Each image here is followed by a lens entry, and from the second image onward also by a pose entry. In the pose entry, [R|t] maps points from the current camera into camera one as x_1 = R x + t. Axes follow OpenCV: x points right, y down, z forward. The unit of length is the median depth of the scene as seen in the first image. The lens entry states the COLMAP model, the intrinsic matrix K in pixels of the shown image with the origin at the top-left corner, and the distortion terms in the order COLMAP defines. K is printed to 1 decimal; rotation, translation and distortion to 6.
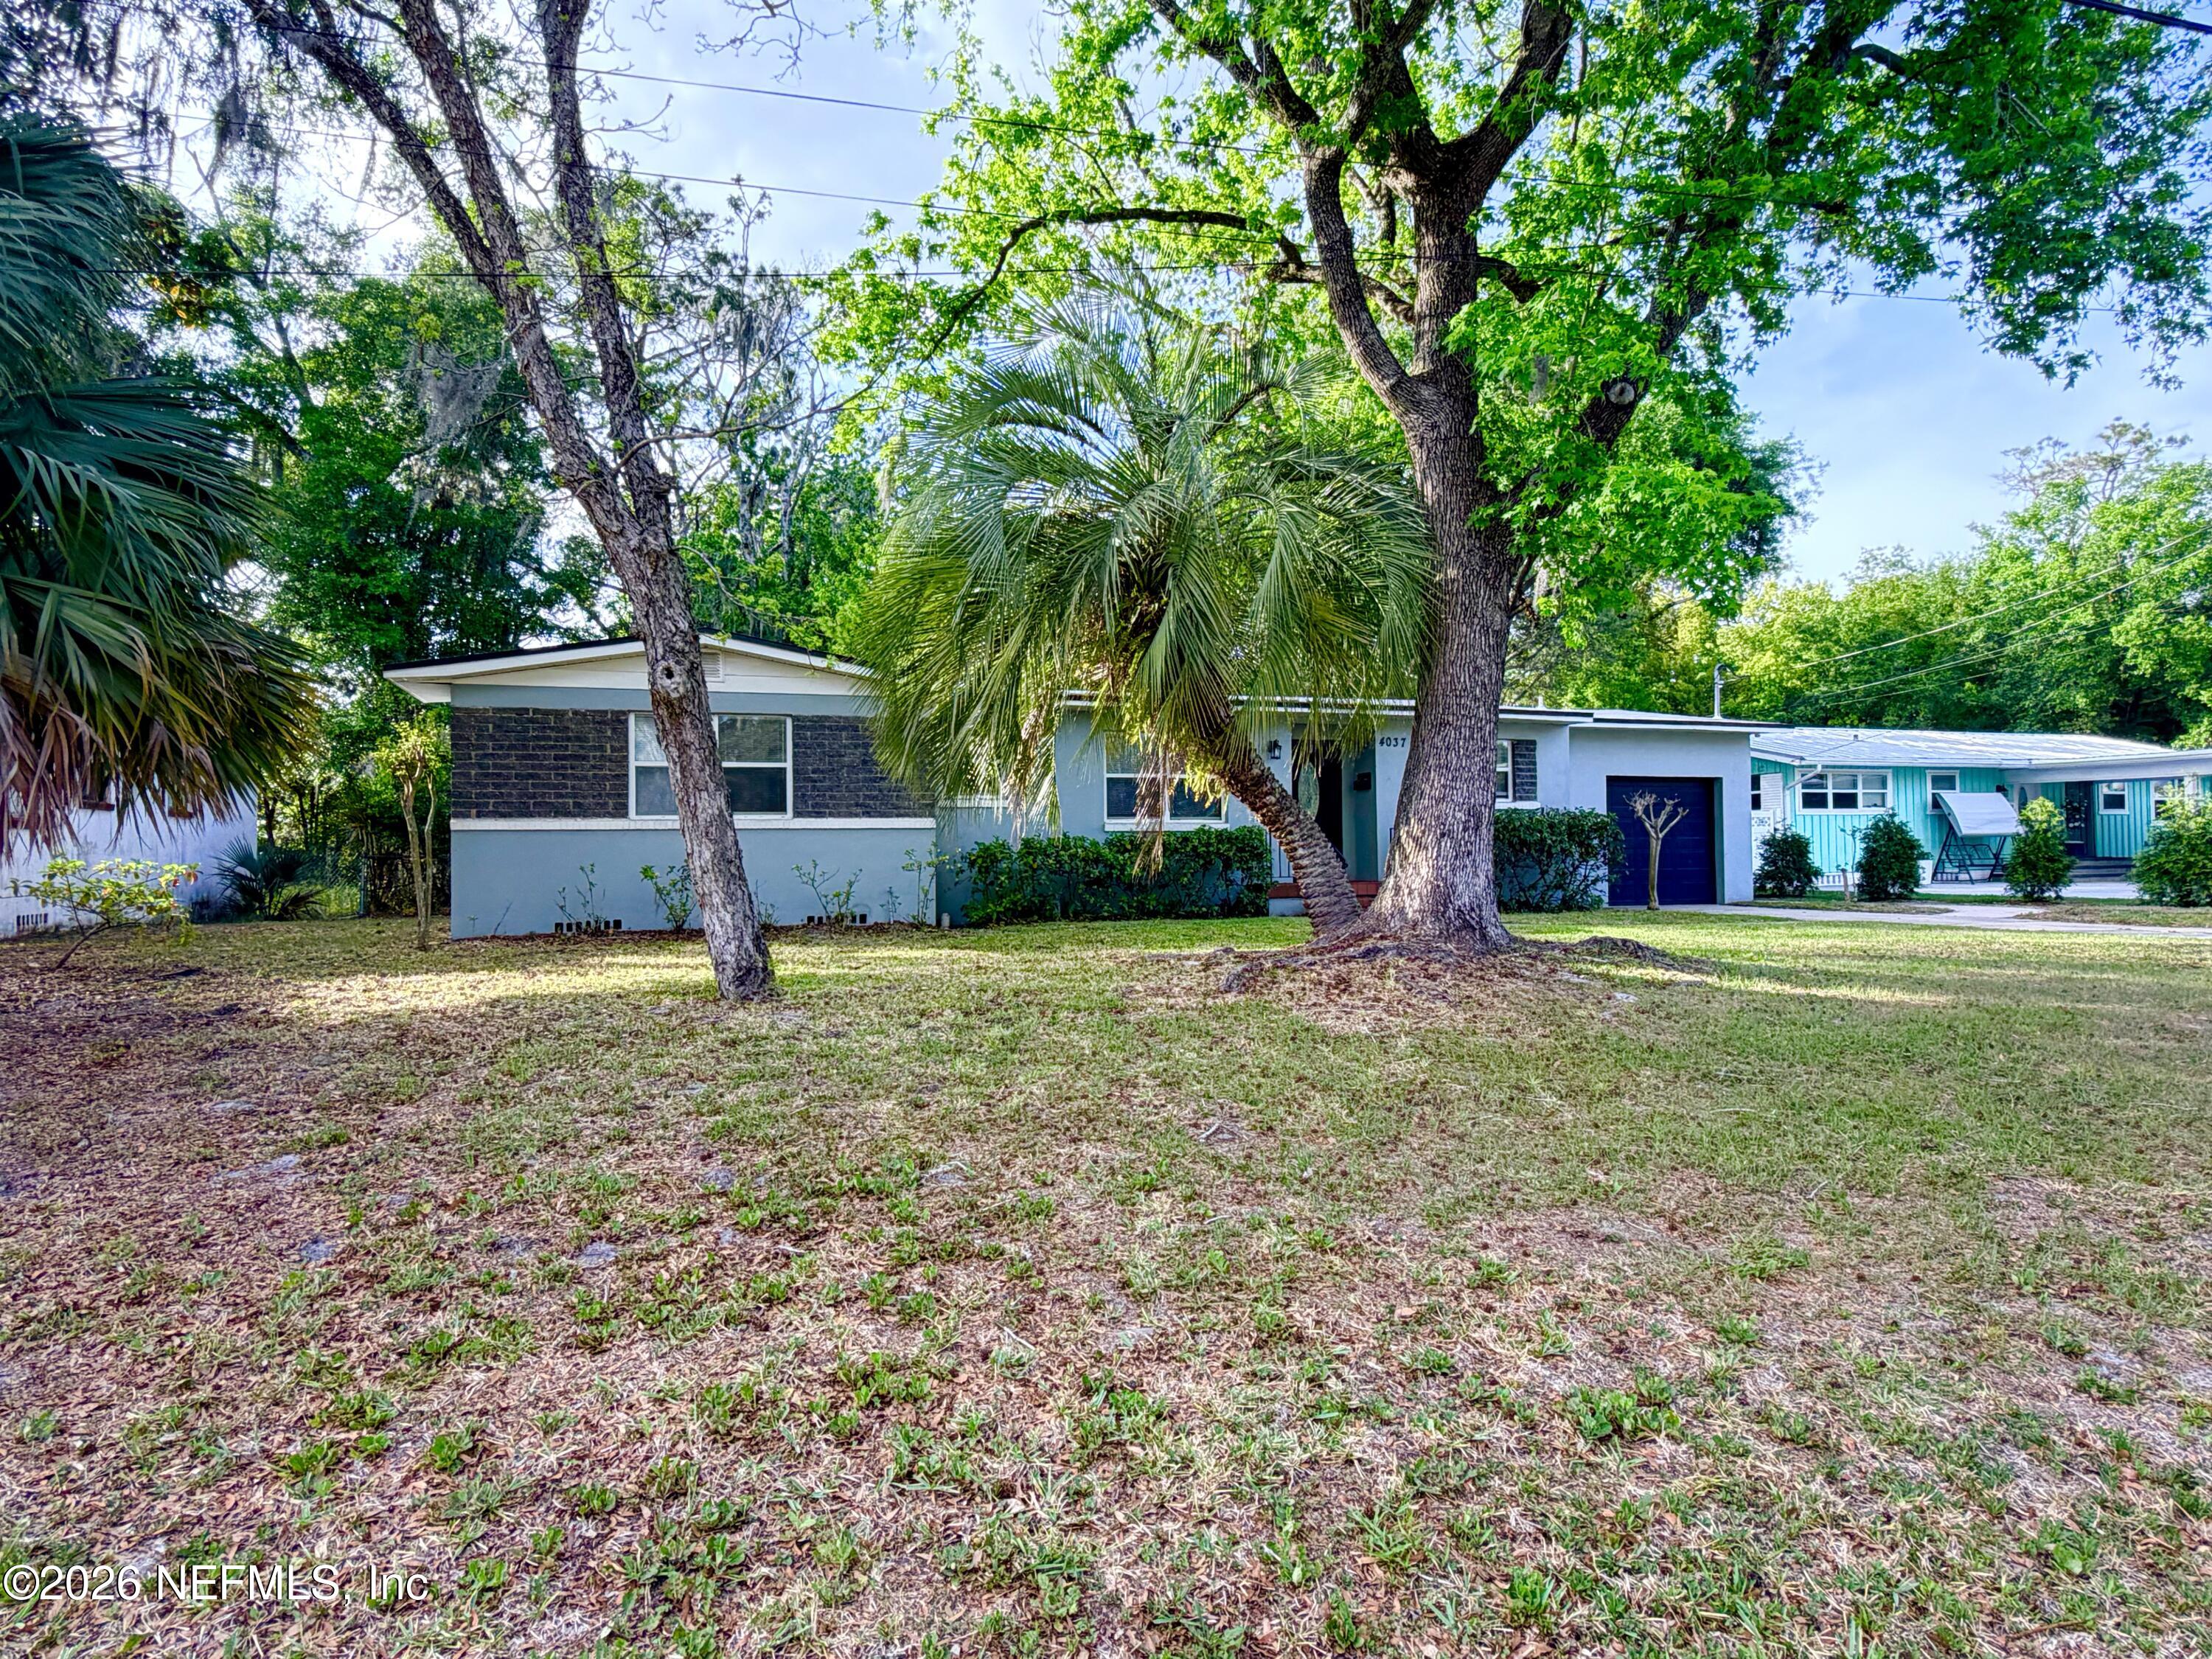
lens RADIAL K [[1220.7, 0, 1105.7], [0, 1220.7, 827.4], [0, 0, 1]] dist [0.000698, 0.000151]
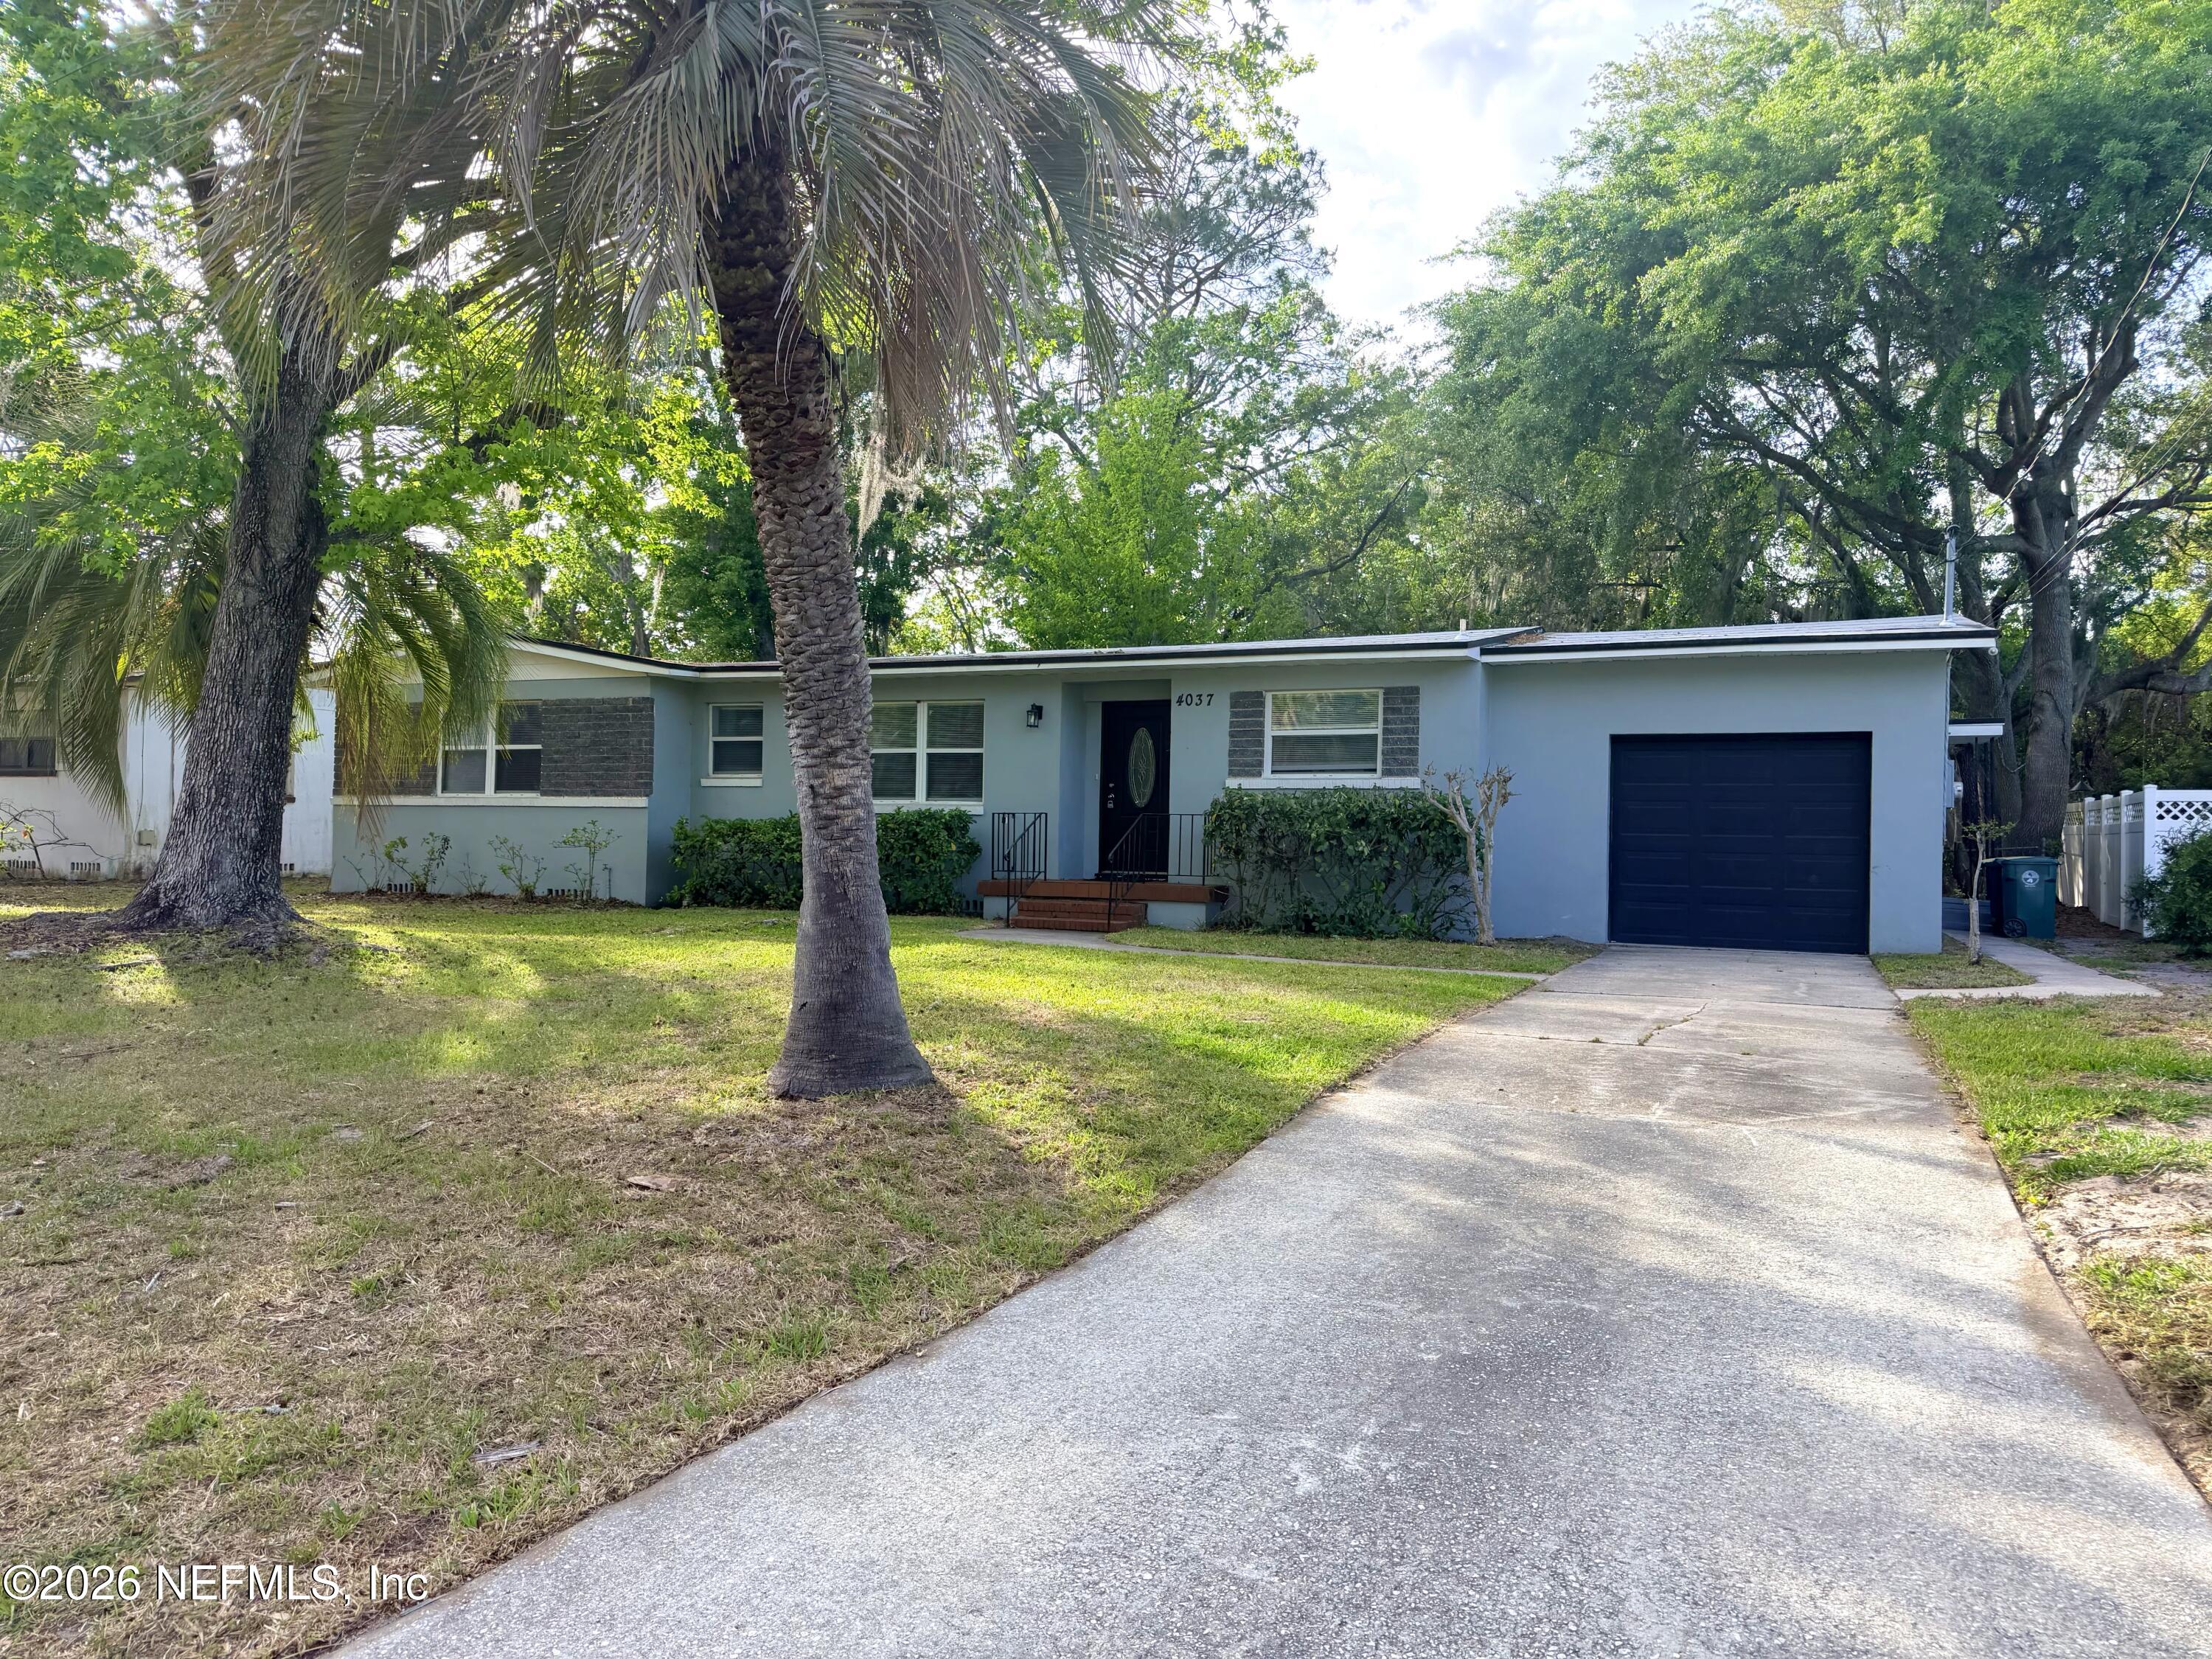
lens RADIAL K [[1610.2, 0, 1107.8], [0, 1610.2, 821.2], [0, 0, 1]] dist [0.014509, -0.005263]
pose [[0.763257, 0.012982, -0.645965, 0.802312], [-0.011430, 0.999913, 0.006590, -0.000764], [0.645994, 0.002353, 0.763339, 0.206322]]
